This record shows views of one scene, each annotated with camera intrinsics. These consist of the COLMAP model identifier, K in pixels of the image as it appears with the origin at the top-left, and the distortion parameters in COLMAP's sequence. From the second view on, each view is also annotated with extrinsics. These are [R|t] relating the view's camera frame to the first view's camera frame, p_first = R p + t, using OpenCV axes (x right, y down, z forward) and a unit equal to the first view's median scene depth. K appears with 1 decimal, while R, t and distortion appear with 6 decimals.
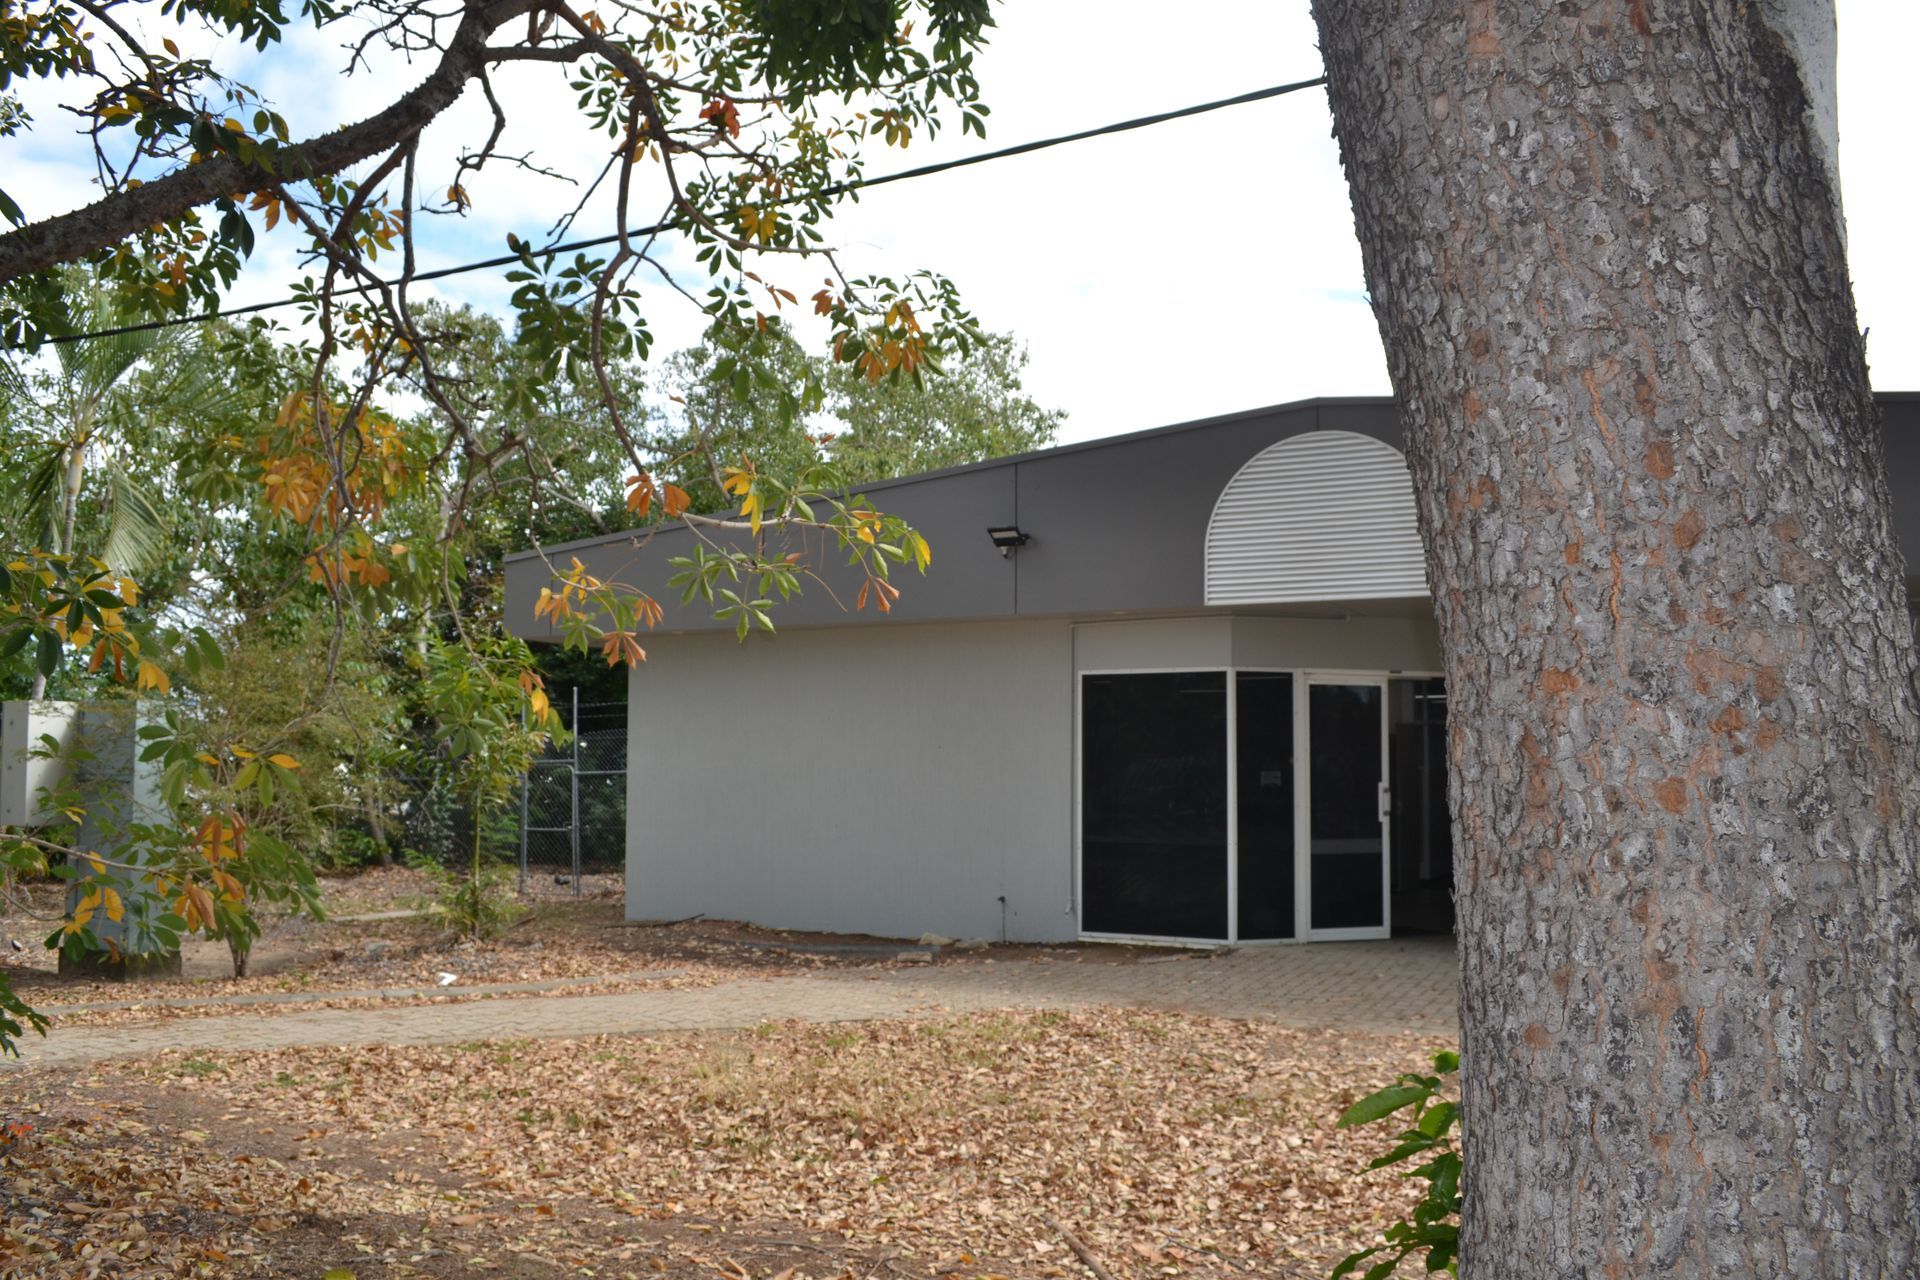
lens RADIAL K [[1531.3, 0, 953.7], [0, 1531.3, 647.7], [0, 0, 1]] dist [-0.083540, 0.018316]
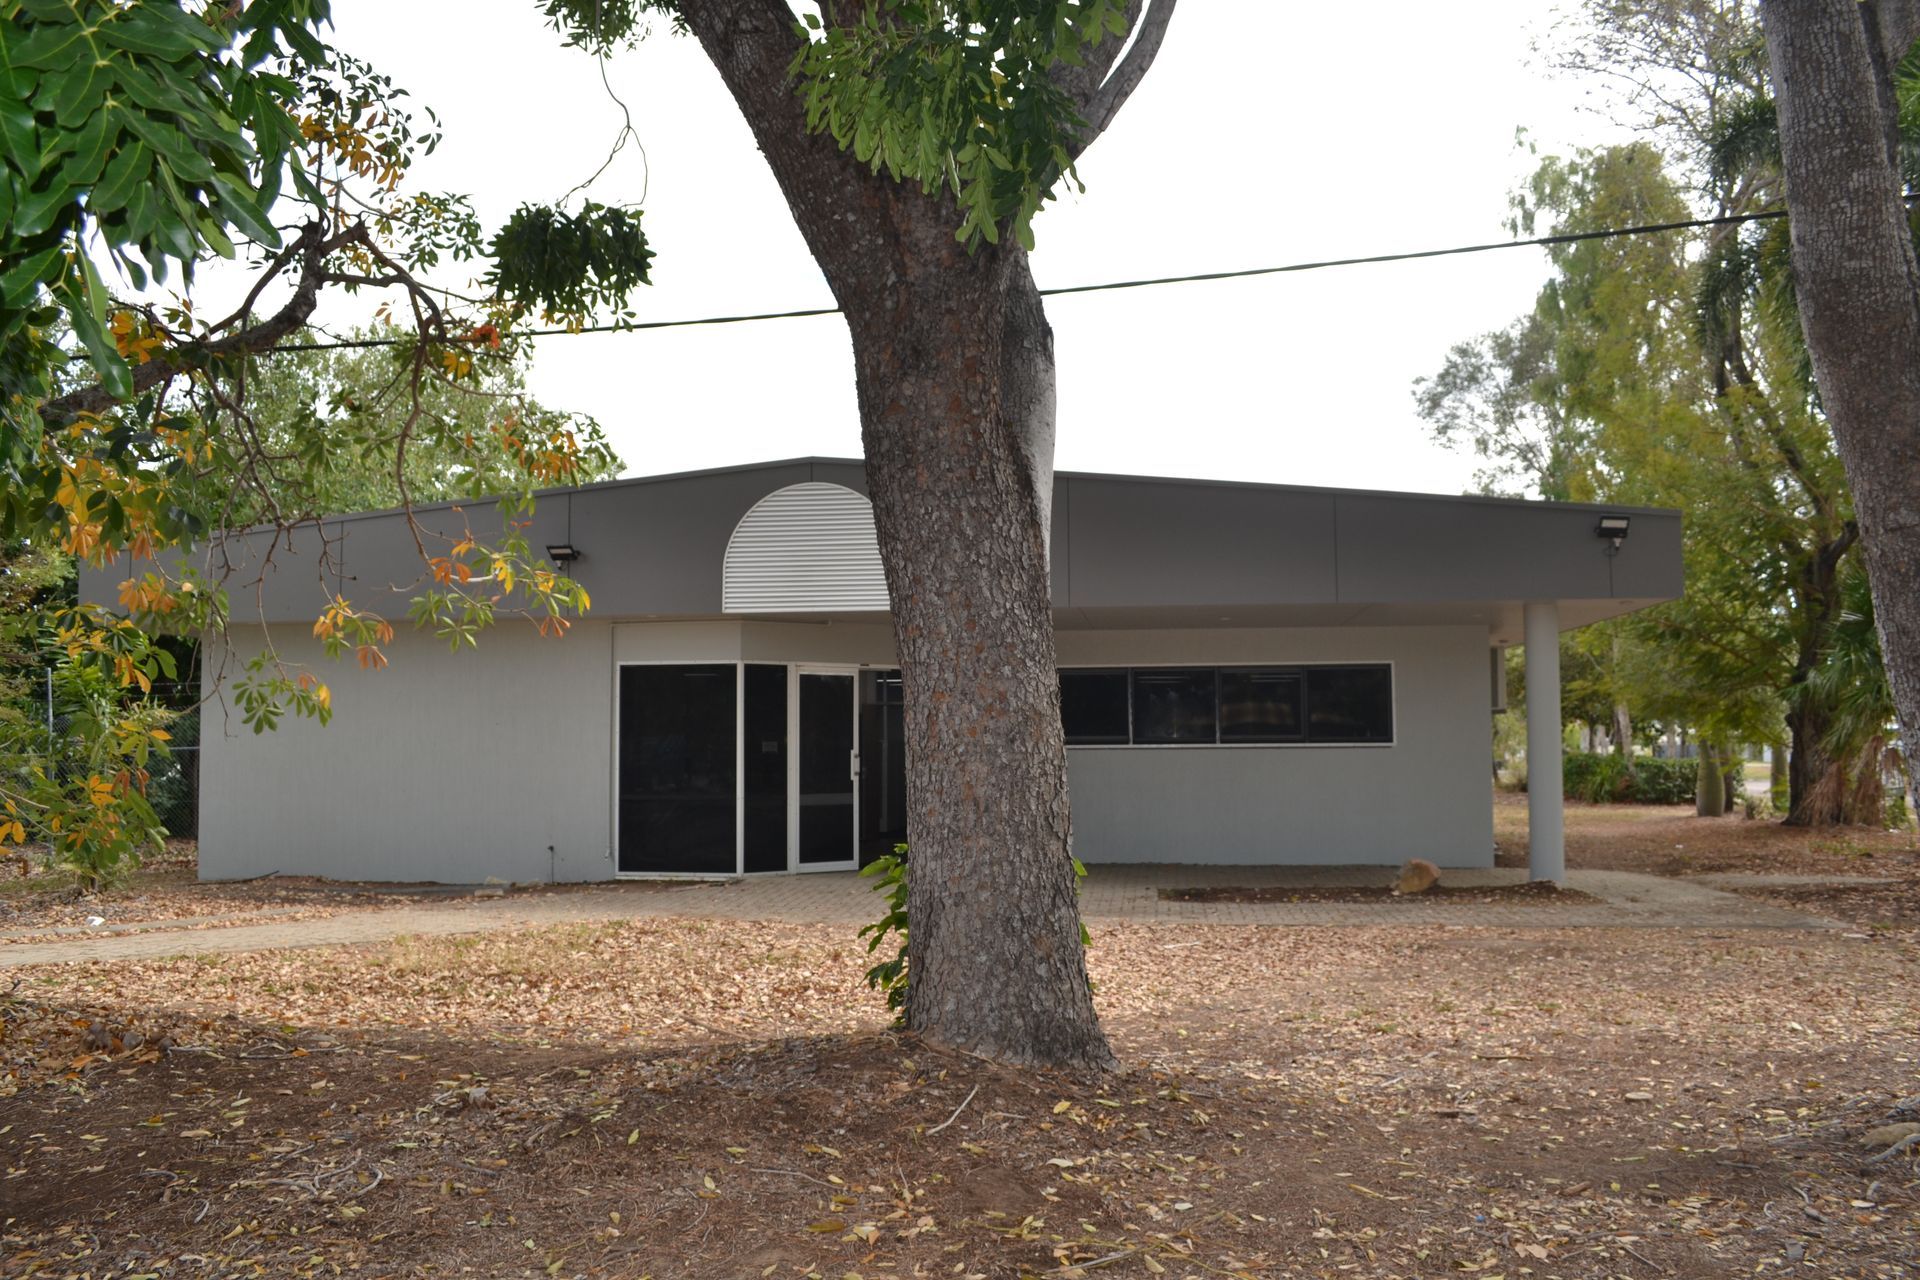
lens RADIAL K [[1531.3, 0, 953.7], [0, 1531.3, 647.7], [0, 0, 1]] dist [-0.083540, 0.018316]
pose [[0.940127, 0.011576, 0.340627, -0.173366], [-0.016300, 0.999807, 0.011010, -0.029991], [-0.340433, -0.015903, 0.940134, -0.529100]]
